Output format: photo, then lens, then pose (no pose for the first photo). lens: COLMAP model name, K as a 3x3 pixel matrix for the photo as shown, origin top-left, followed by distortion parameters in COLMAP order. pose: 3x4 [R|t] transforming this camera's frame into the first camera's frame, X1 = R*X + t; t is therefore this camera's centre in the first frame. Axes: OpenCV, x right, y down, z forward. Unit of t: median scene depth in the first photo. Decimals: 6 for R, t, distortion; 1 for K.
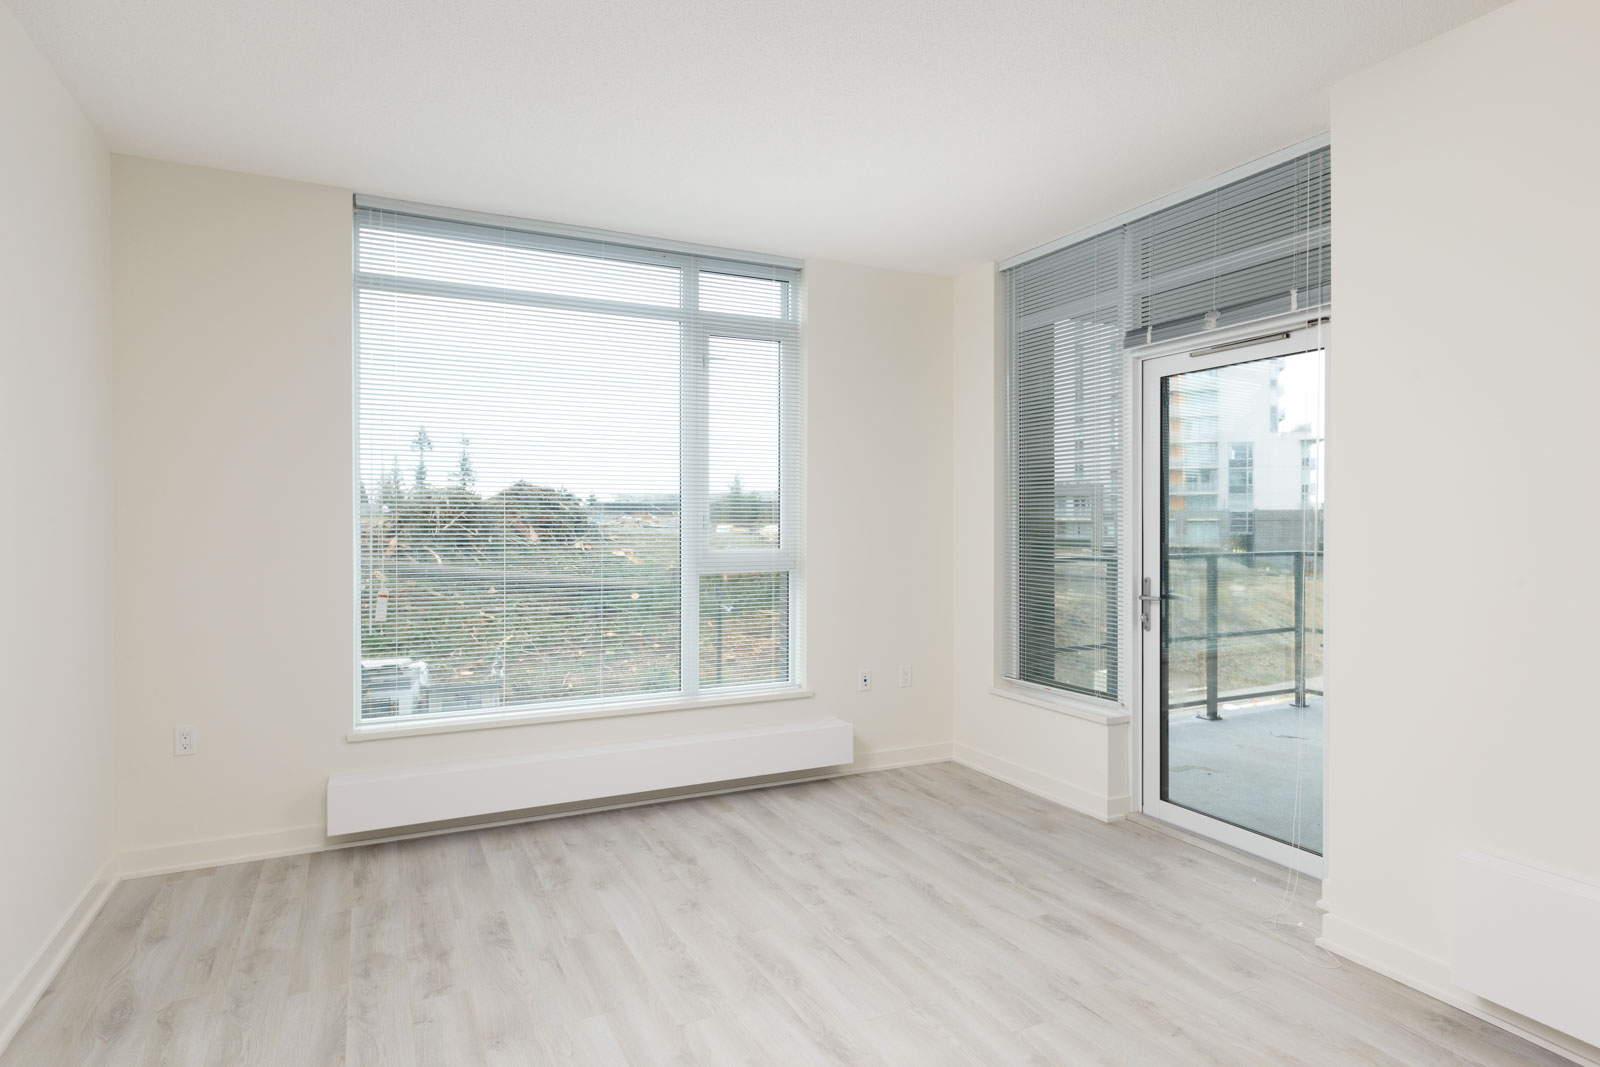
lens RADIAL K [[898.5, 0, 799.4], [0, 898.5, 524.7], [0, 0, 1]] dist [-0.002426, 0.000132]
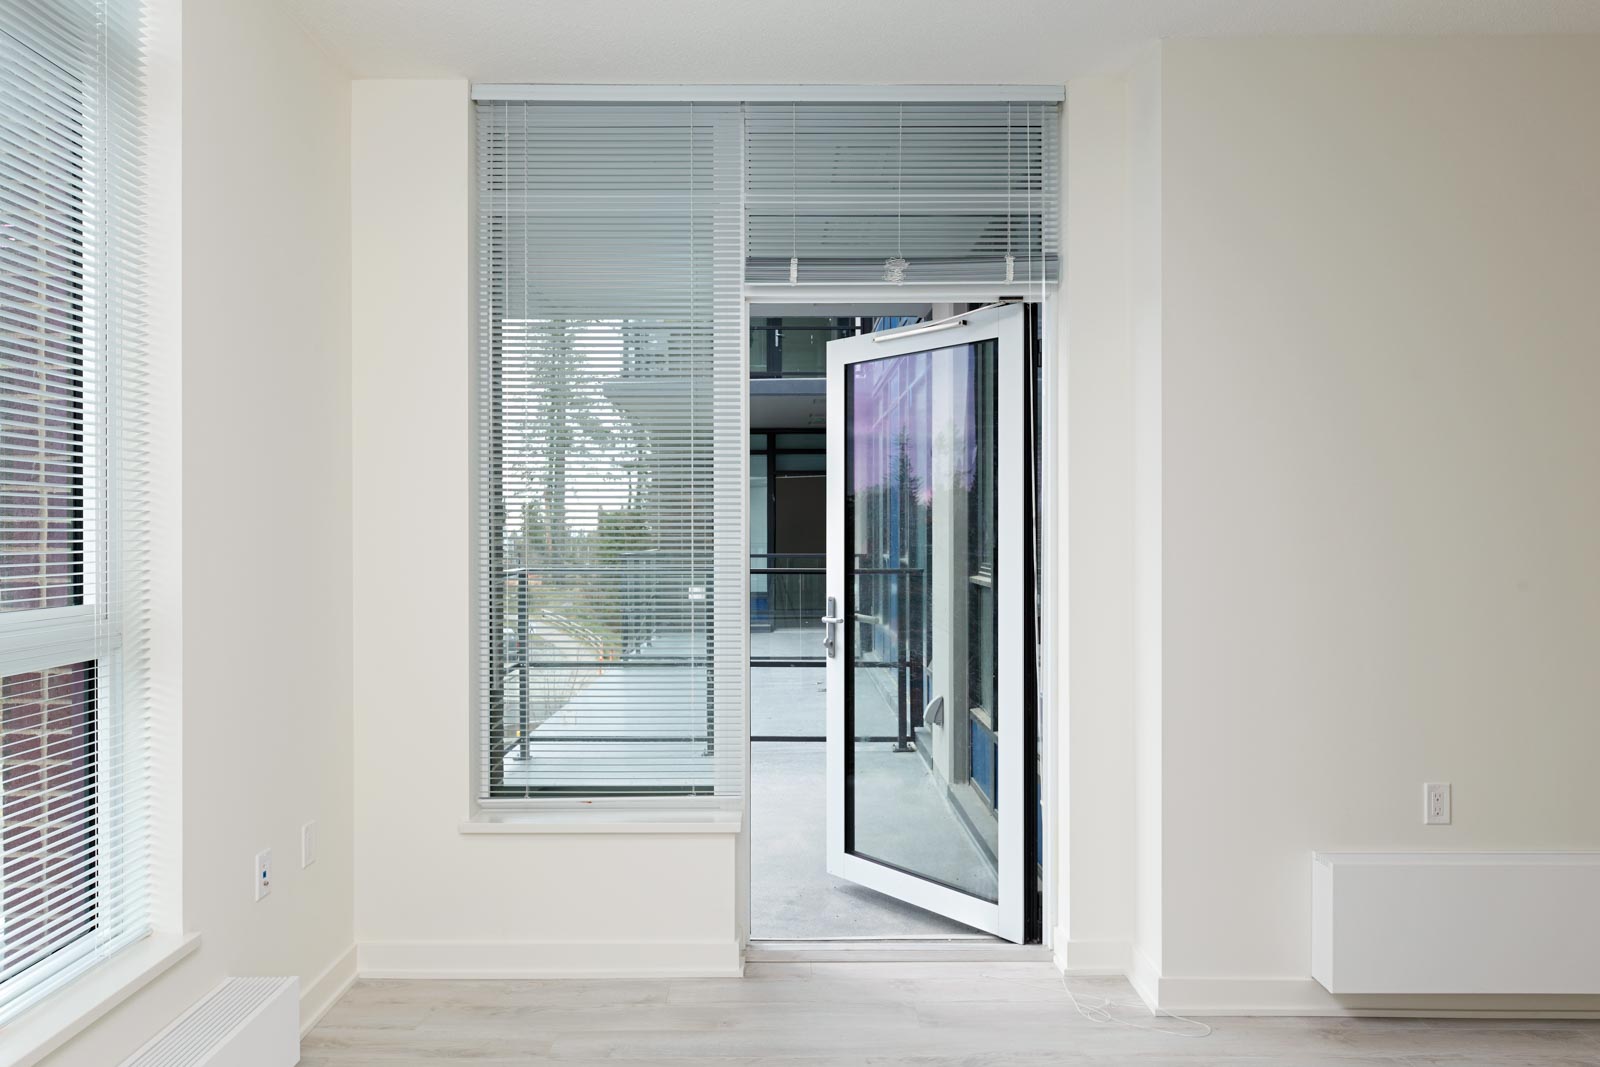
lens RADIAL K [[1041.5, 0, 799.2], [0, 1041.5, 545.6], [0, 0, 1]] dist [-0.001441, -0.001752]
pose [[0.435898, 0.002645, 0.899992, -0.351854], [0.004975, 0.999973, -0.005349, 0.012313], [-0.899982, 0.006809, 0.435873, 0.633393]]
